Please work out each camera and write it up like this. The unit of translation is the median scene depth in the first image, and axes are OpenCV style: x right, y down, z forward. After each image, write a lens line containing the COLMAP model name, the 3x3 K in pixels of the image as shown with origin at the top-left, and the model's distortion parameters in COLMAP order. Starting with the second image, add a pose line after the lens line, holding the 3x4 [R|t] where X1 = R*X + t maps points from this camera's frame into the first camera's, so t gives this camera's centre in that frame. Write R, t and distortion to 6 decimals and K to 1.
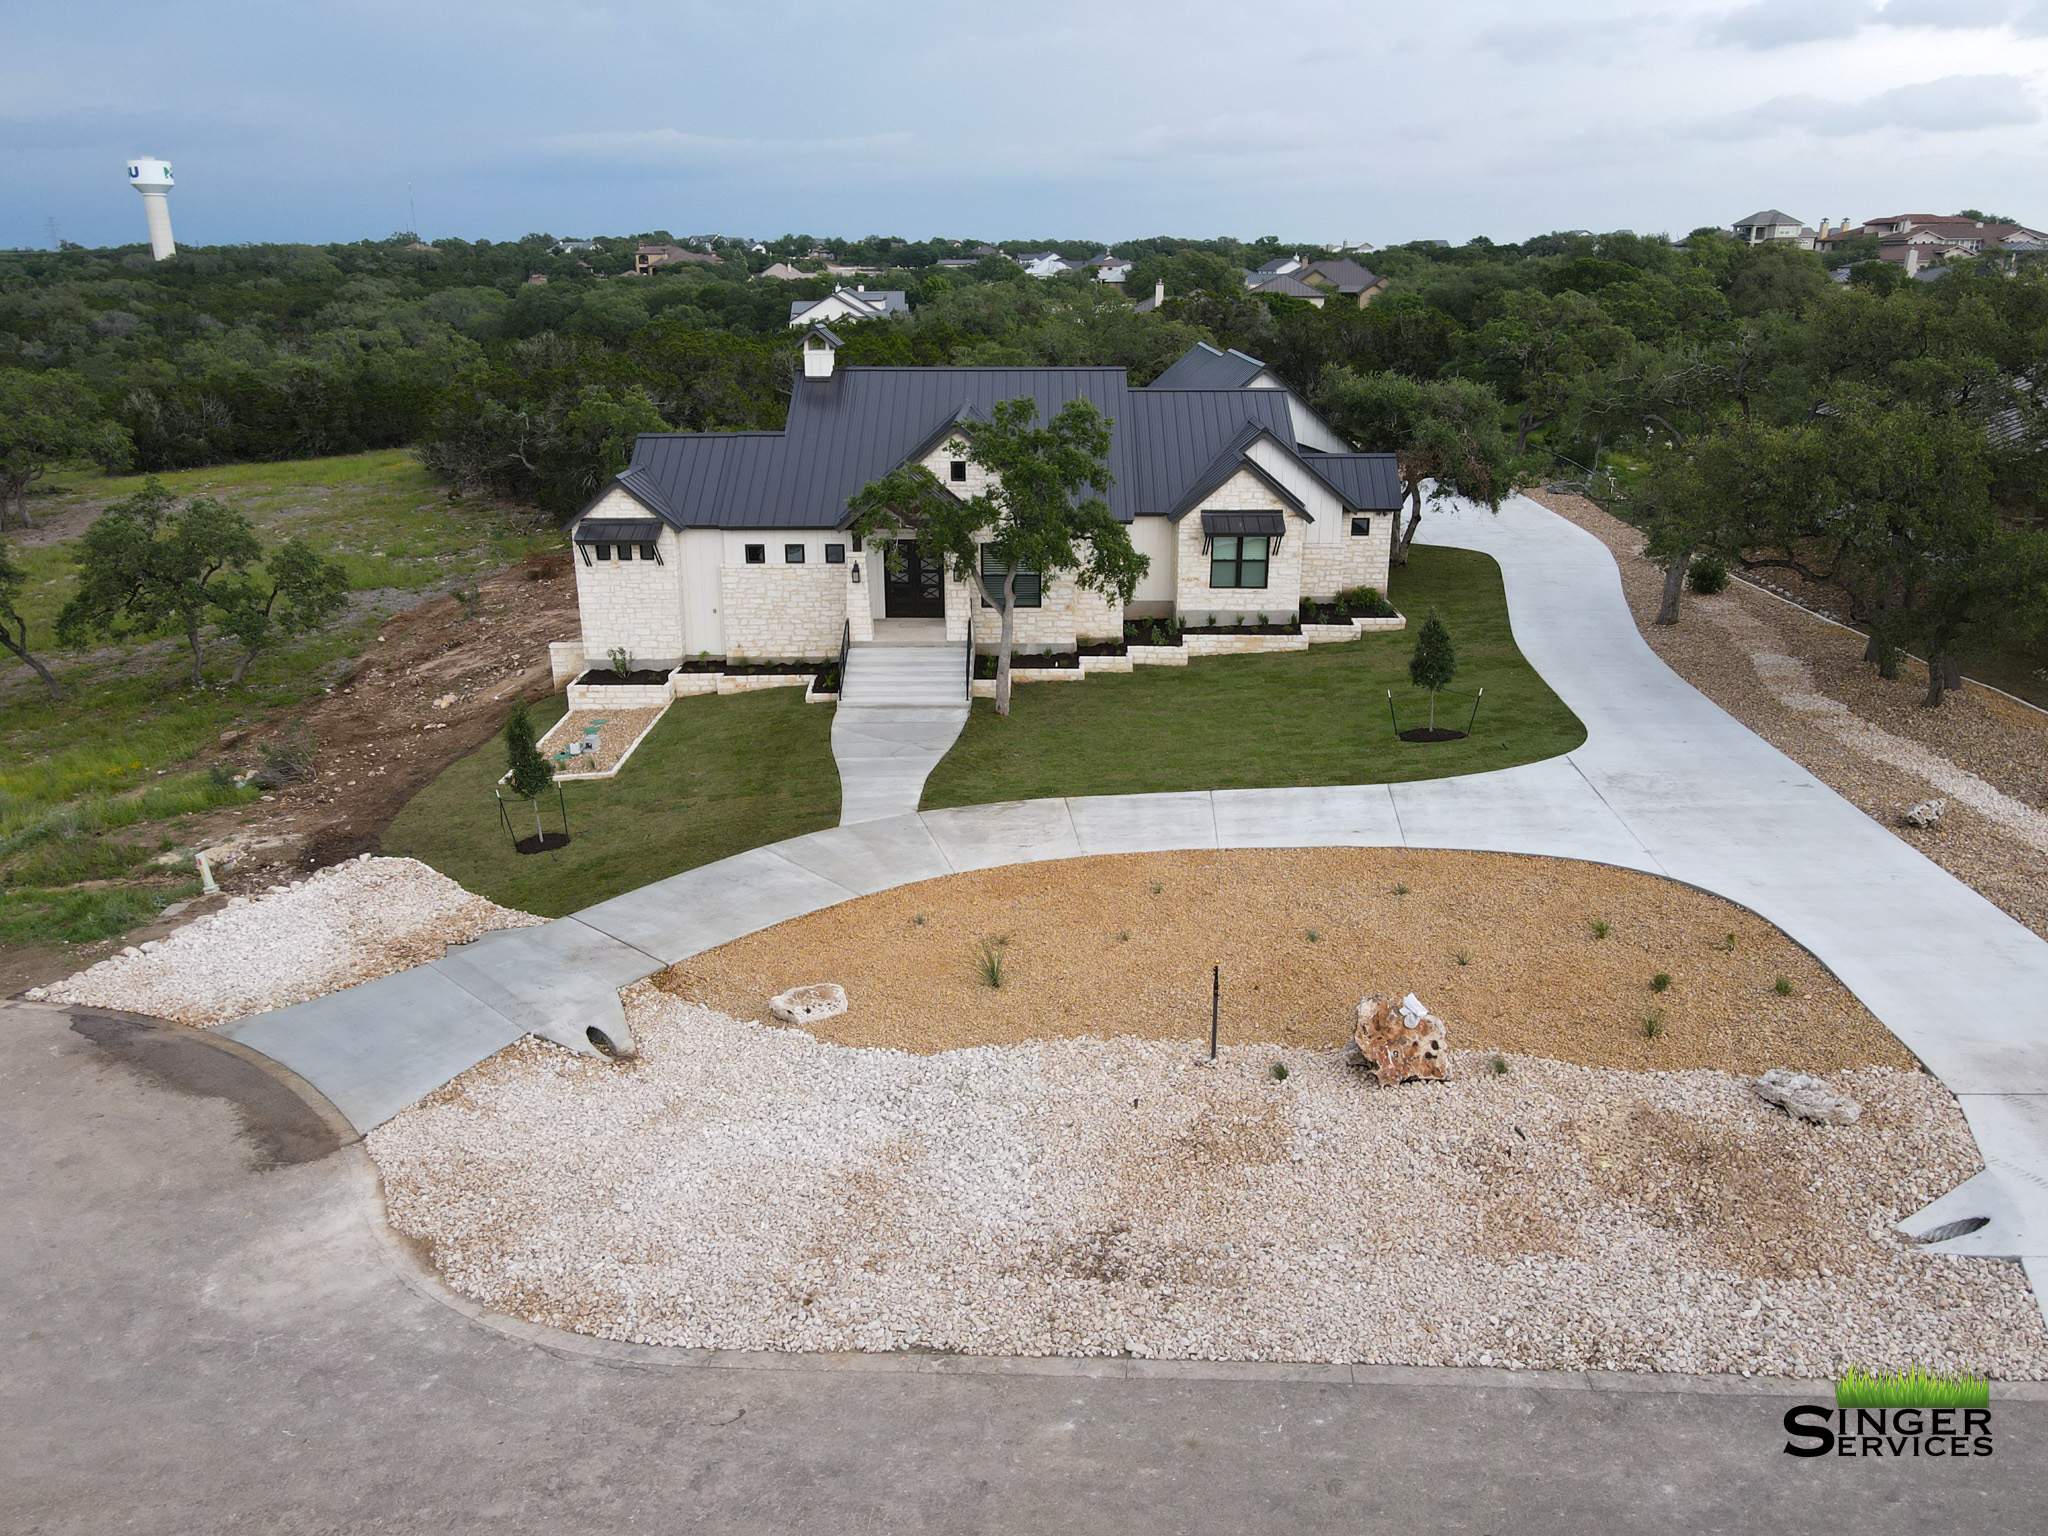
lens RADIAL K [[1442.8, 0, 1035.5], [0, 1442.8, 775.9], [0, 0, 1]] dist [0.035476, -0.042297]
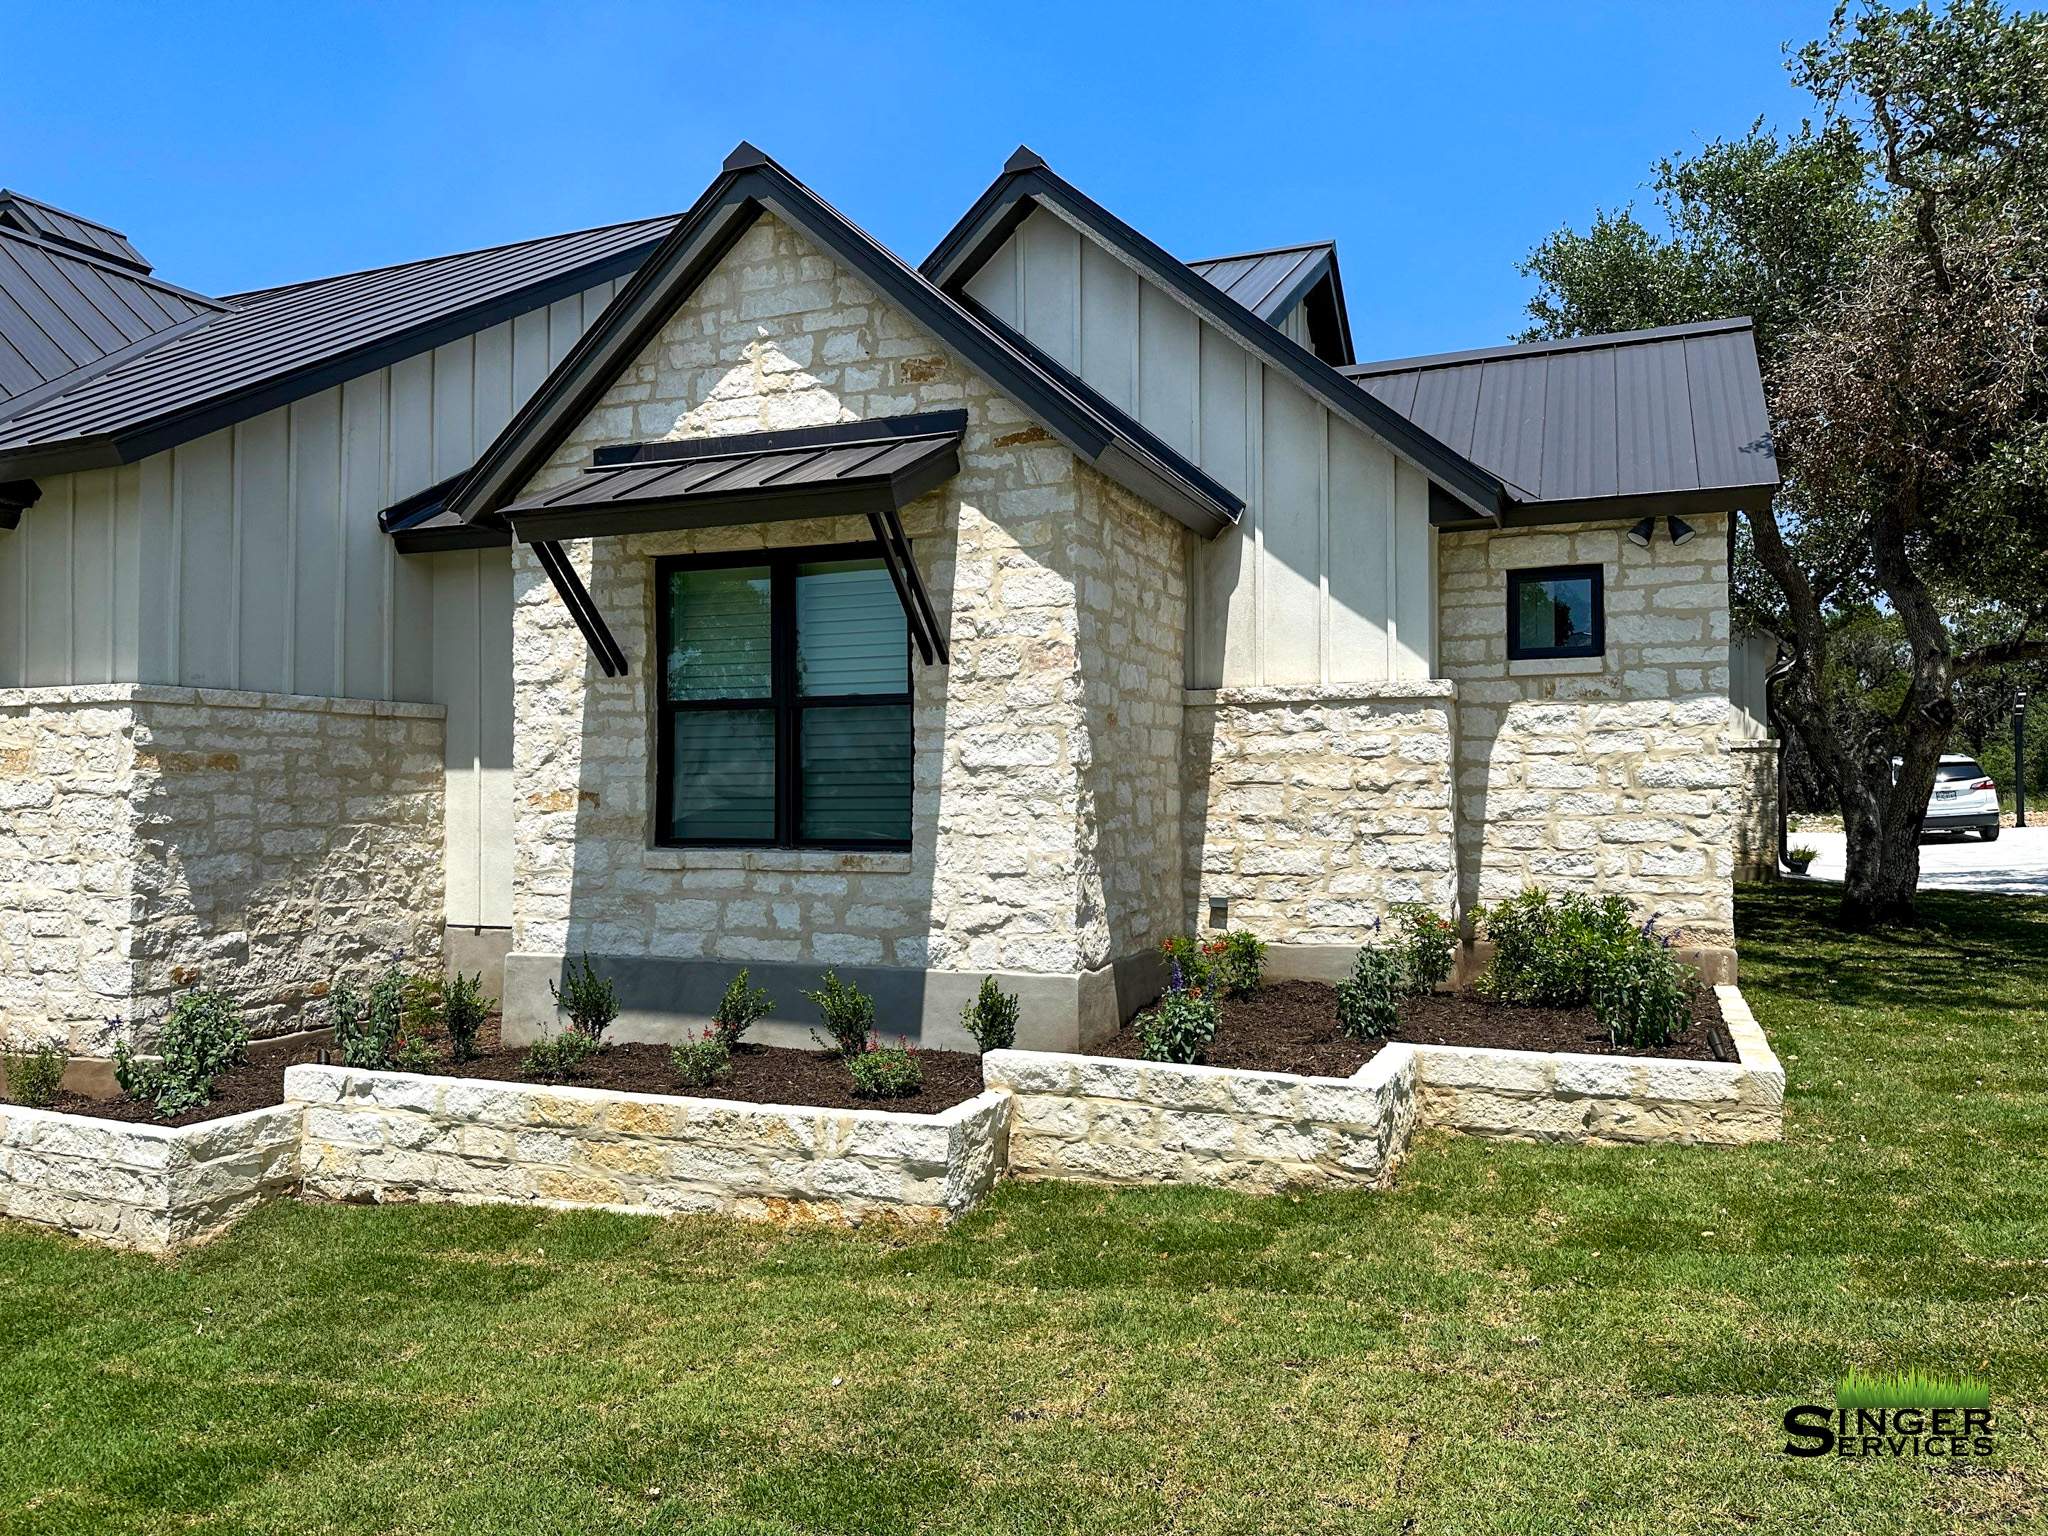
lens RADIAL K [[1421.0, 0, 1022.2], [0, 1421.0, 757.0], [0, 0, 1]] dist [0.155946, -0.245155]
pose [[0.928645, -0.013016, -0.370740, 0.242556], [-0.115882, 0.939195, -0.323239, -0.084252], [0.352405, 0.343137, 0.870671, 0.850902]]
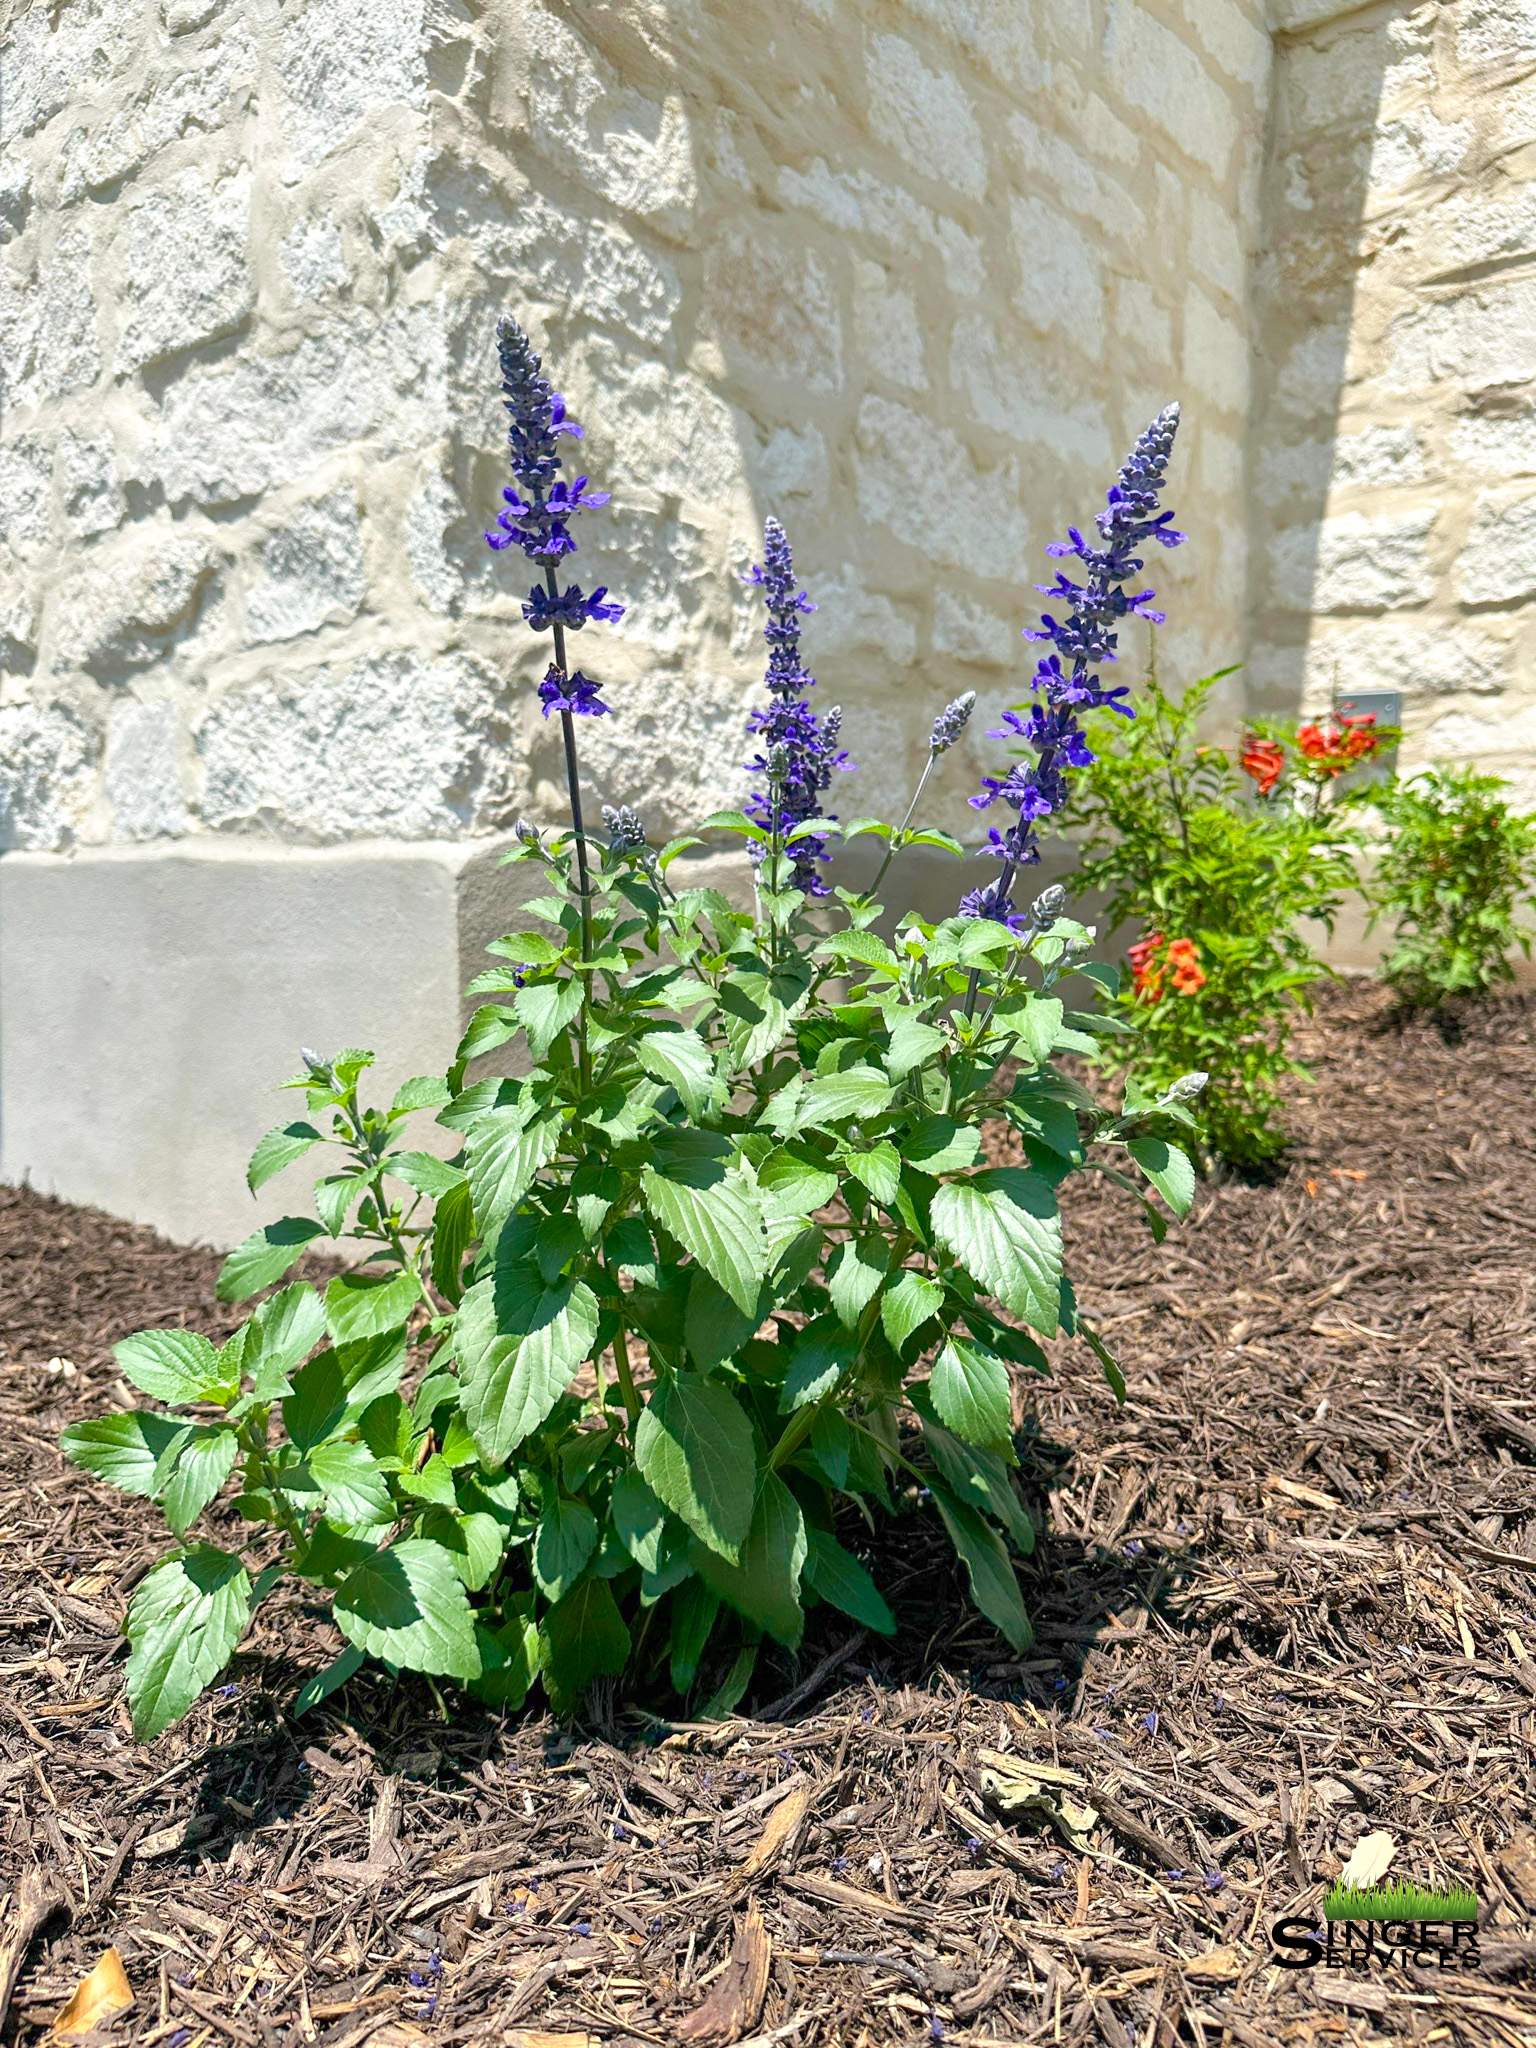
lens RADIAL K [[1456.7, 0, 808.3], [0, 1456.7, 1031.1], [0, 0, 1]] dist [0.031563, -0.048464]
pose [[0.807051, 0.068294, -0.586519, 0.209151], [-0.183124, 0.973263, -0.138653, -0.109187], [0.561368, 0.219305, 0.797979, 0.992921]]
